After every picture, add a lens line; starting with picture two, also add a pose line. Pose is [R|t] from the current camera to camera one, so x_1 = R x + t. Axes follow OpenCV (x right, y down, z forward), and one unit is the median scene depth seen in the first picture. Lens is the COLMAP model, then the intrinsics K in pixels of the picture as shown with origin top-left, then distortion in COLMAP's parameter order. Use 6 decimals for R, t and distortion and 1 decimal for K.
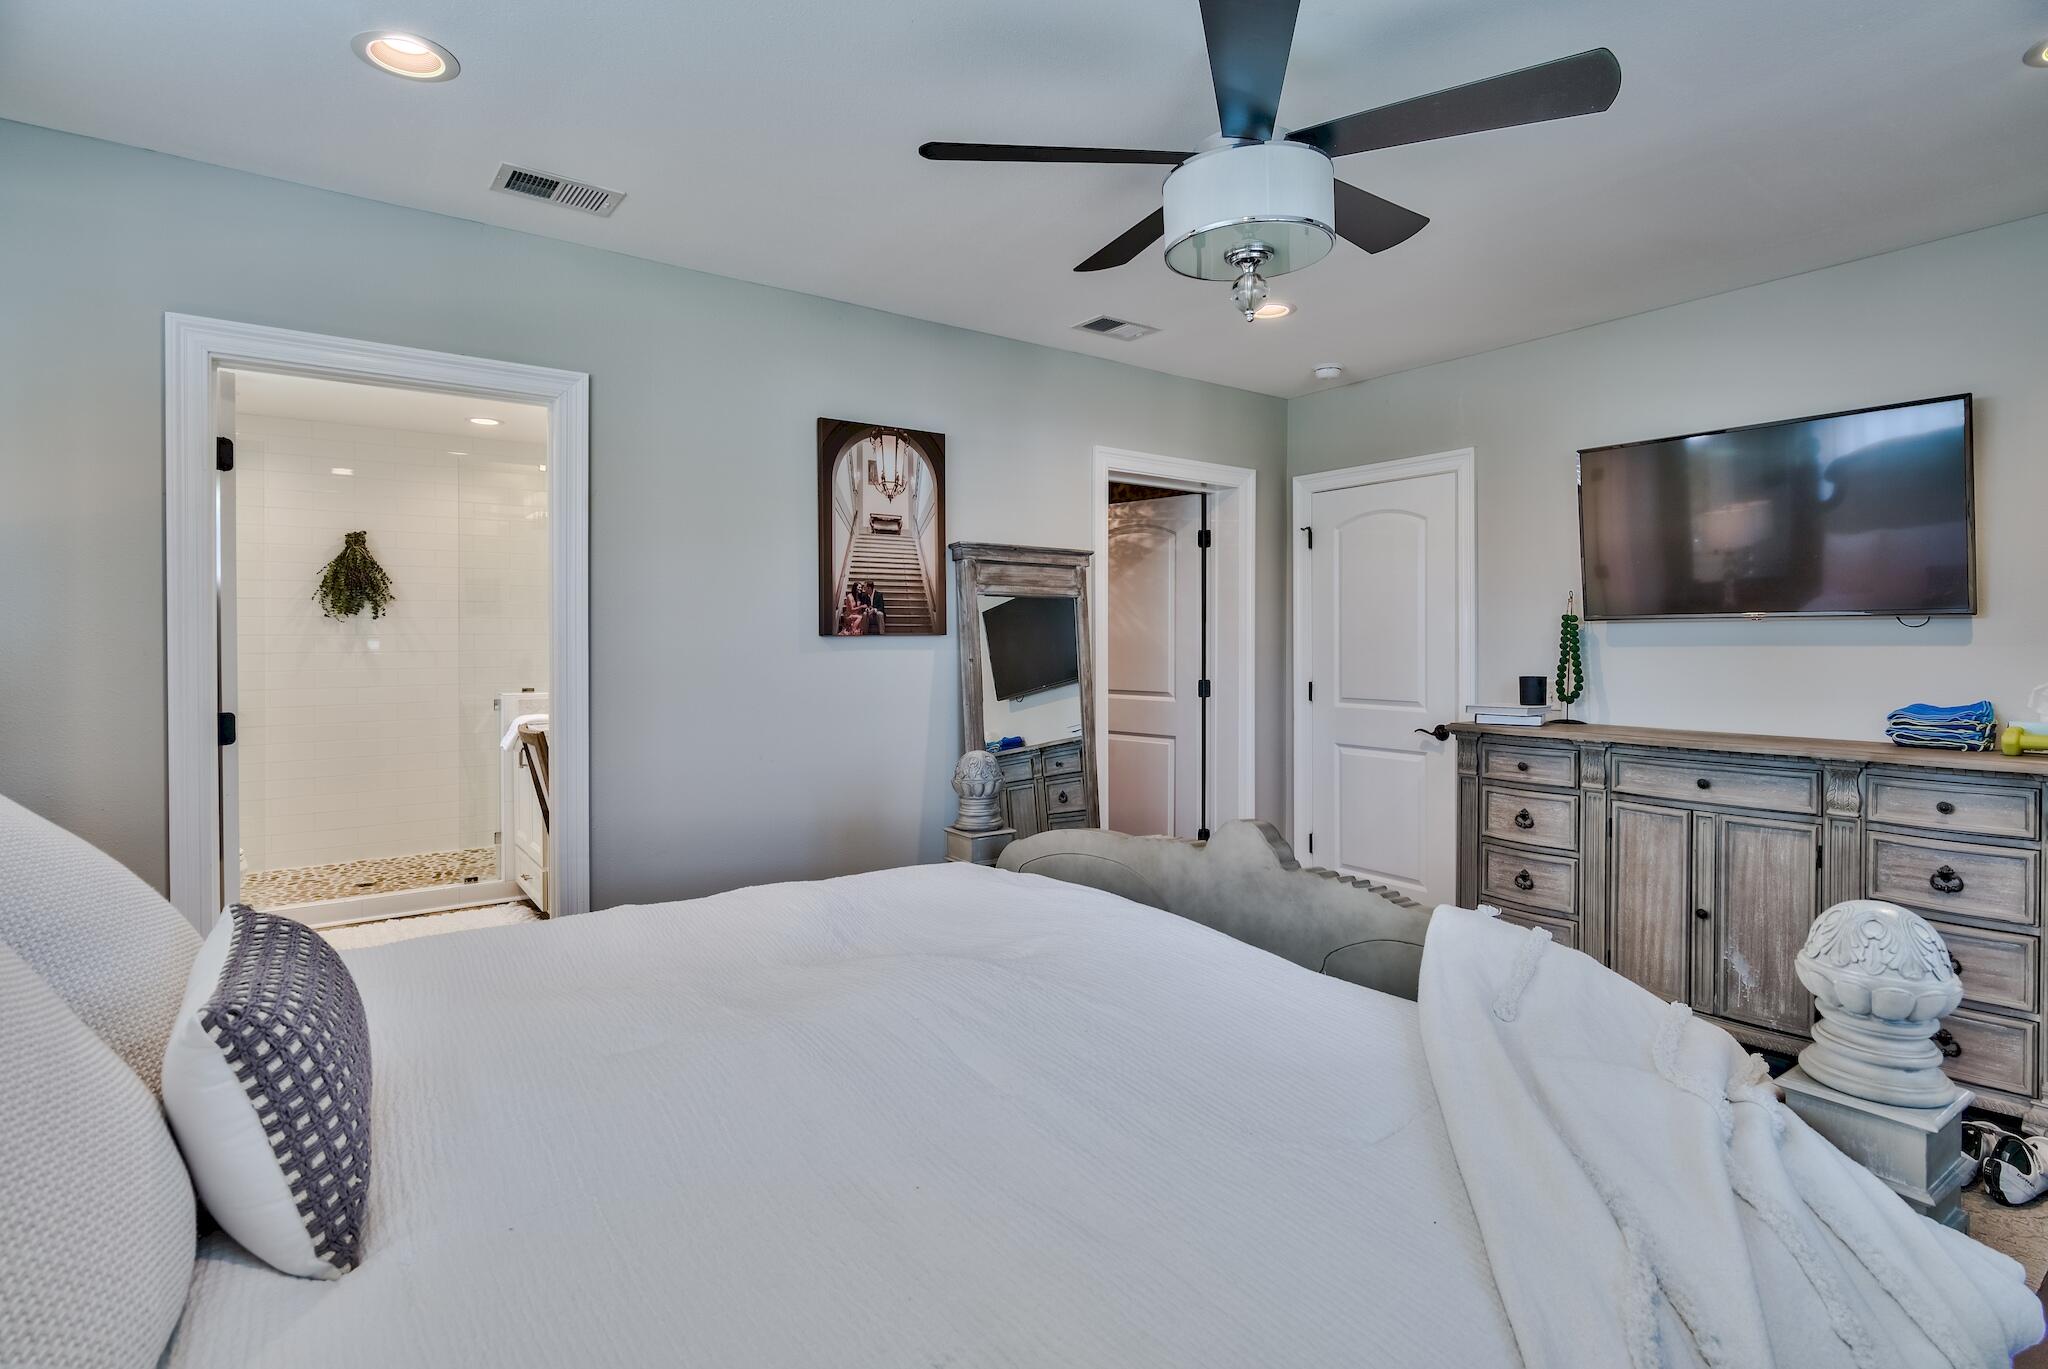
lens RADIAL K [[1005.1, 0, 1023.7], [0, 1005.1, 669.6], [0, 0, 1]] dist [0.001361, -0.001060]
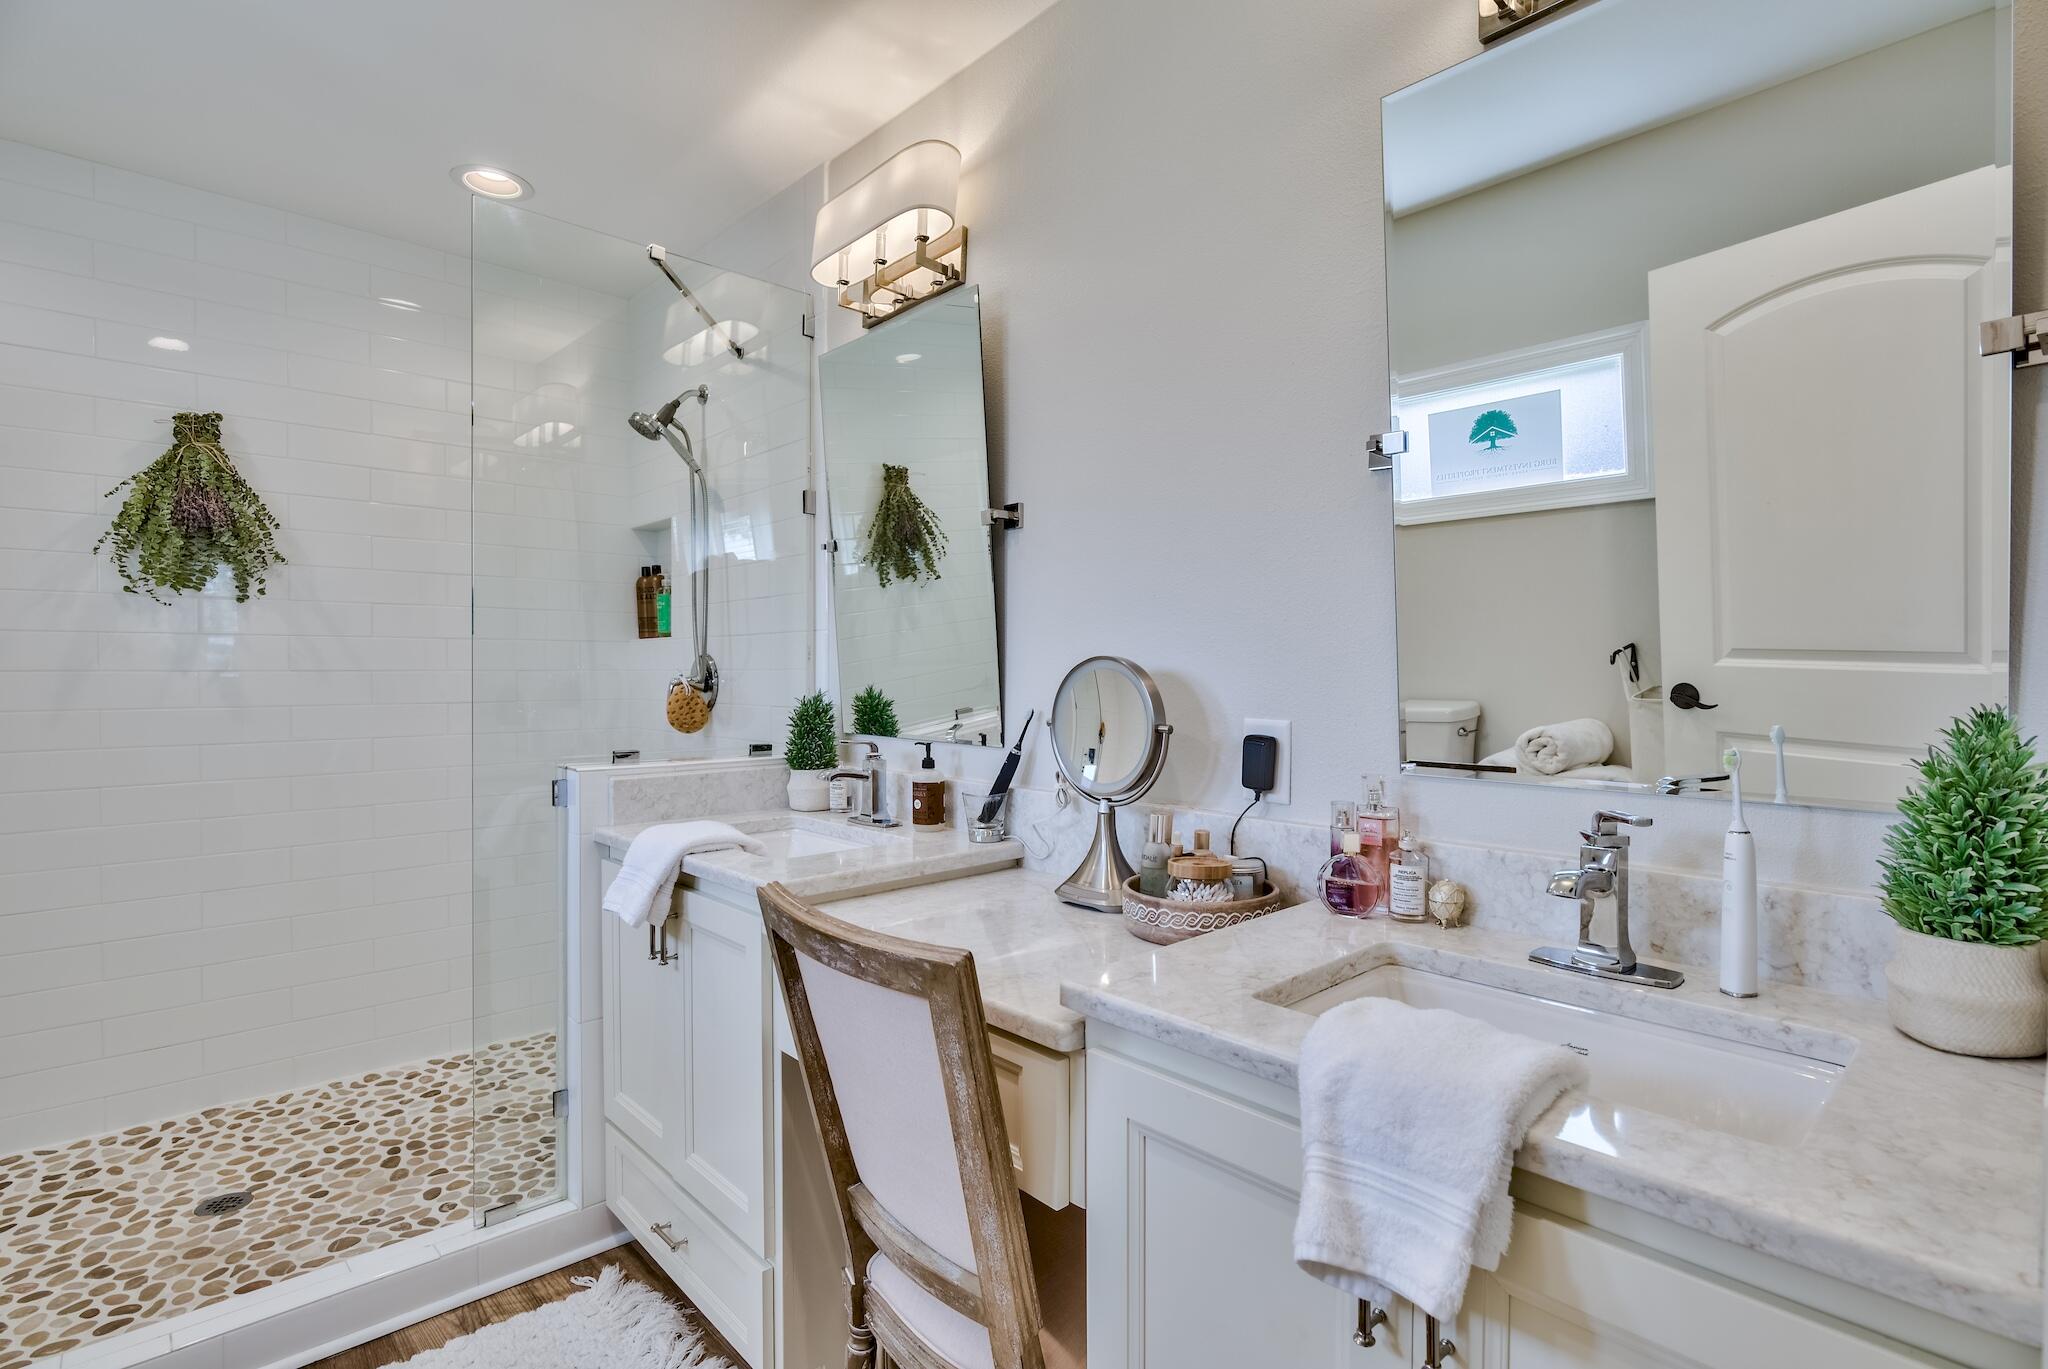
lens RADIAL K [[1005.1, 0, 1024.5], [0, 1005.1, 687.9], [0, 0, 1]] dist [0.001361, -0.001060]
pose [[0.994092, -0.000858, 0.108536, -0.334072], [0.000744, 0.999999, 0.001088, -0.009247], [-0.108537, -0.001001, 0.994092, 0.495010]]
